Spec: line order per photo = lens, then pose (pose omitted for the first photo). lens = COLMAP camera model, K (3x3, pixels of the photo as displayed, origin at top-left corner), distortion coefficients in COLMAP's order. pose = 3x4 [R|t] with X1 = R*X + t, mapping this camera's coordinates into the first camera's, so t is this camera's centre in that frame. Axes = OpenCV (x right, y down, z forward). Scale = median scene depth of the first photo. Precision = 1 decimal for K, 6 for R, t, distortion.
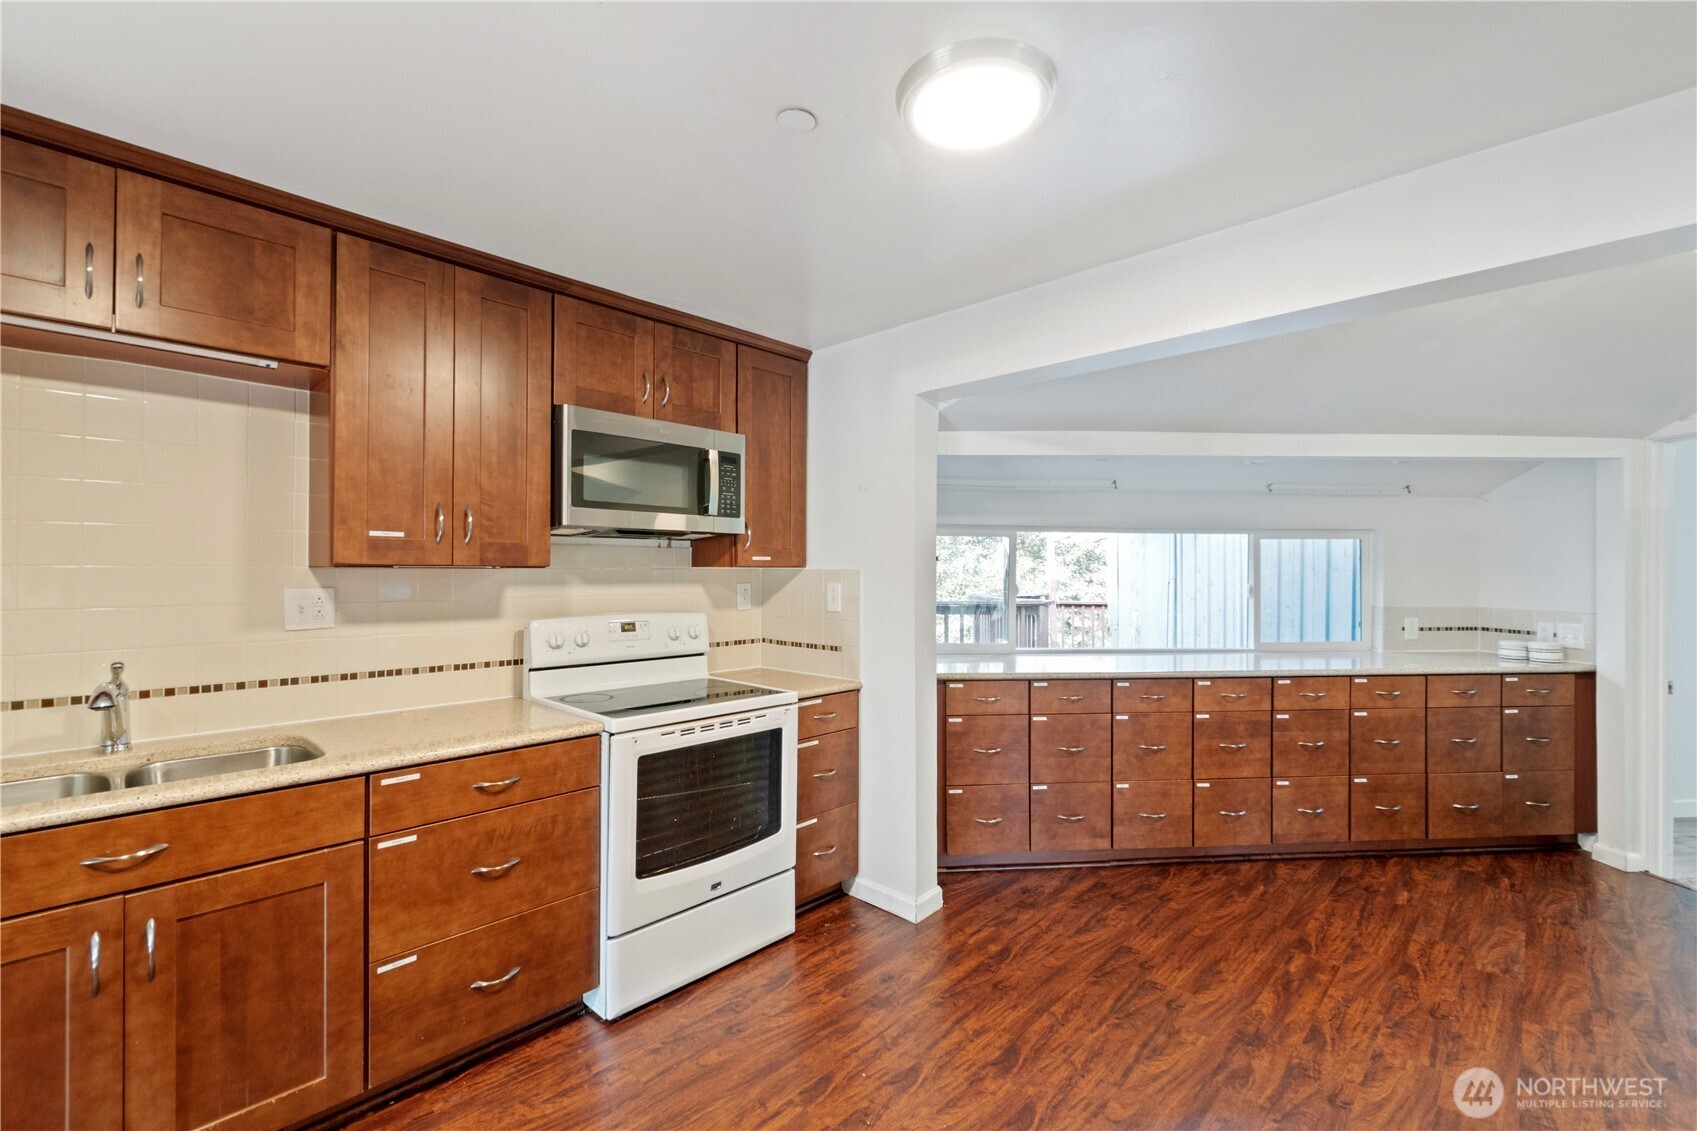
lens RADIAL K [[739.6, 0, 848.5], [0, 739.6, 565.5], [0, 0, 1]] dist [-0.003058, -0.000445]
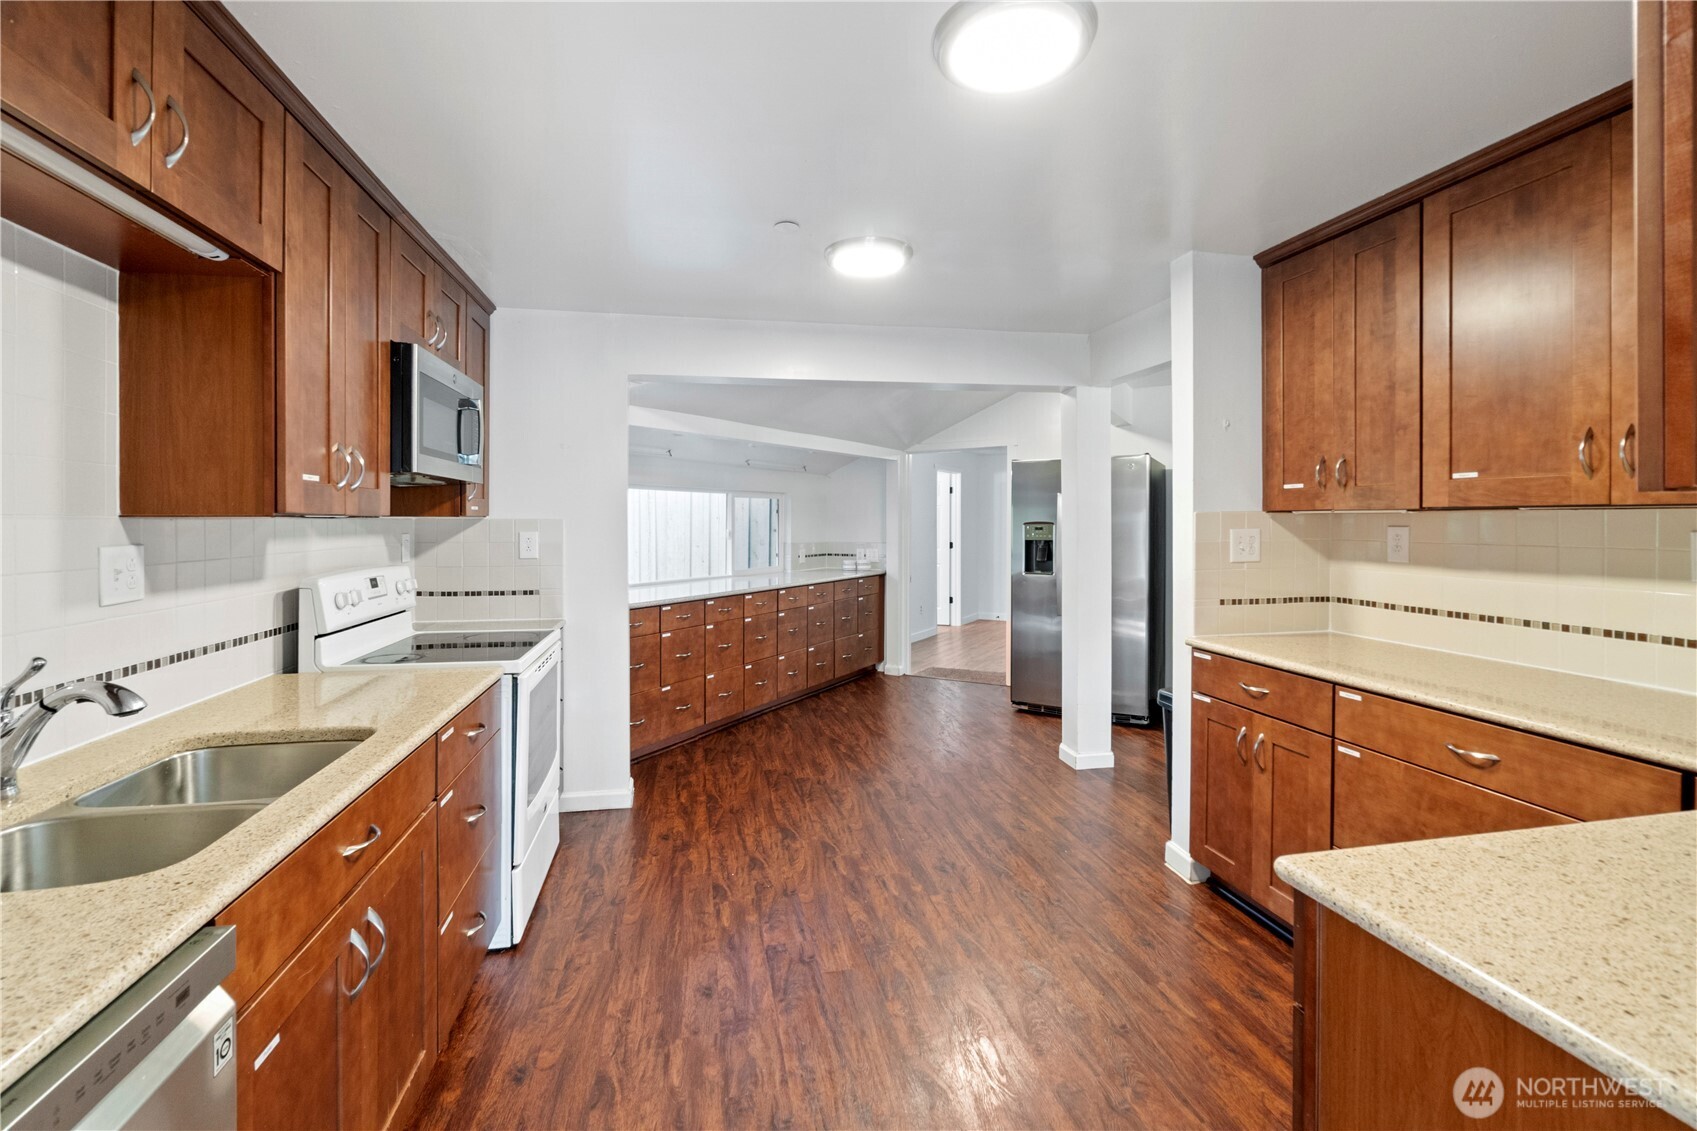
lens RADIAL K [[755.2, 0, 842.4], [0, 755.2, 517.5], [0, 0, 1]] dist [-0.001164, -0.000188]
pose [[0.570918, 0.001571, 0.821005, -0.680955], [-0.004374, 0.999990, 0.001128, -0.000007], [-0.820995, -0.004235, 0.570919, -0.000135]]
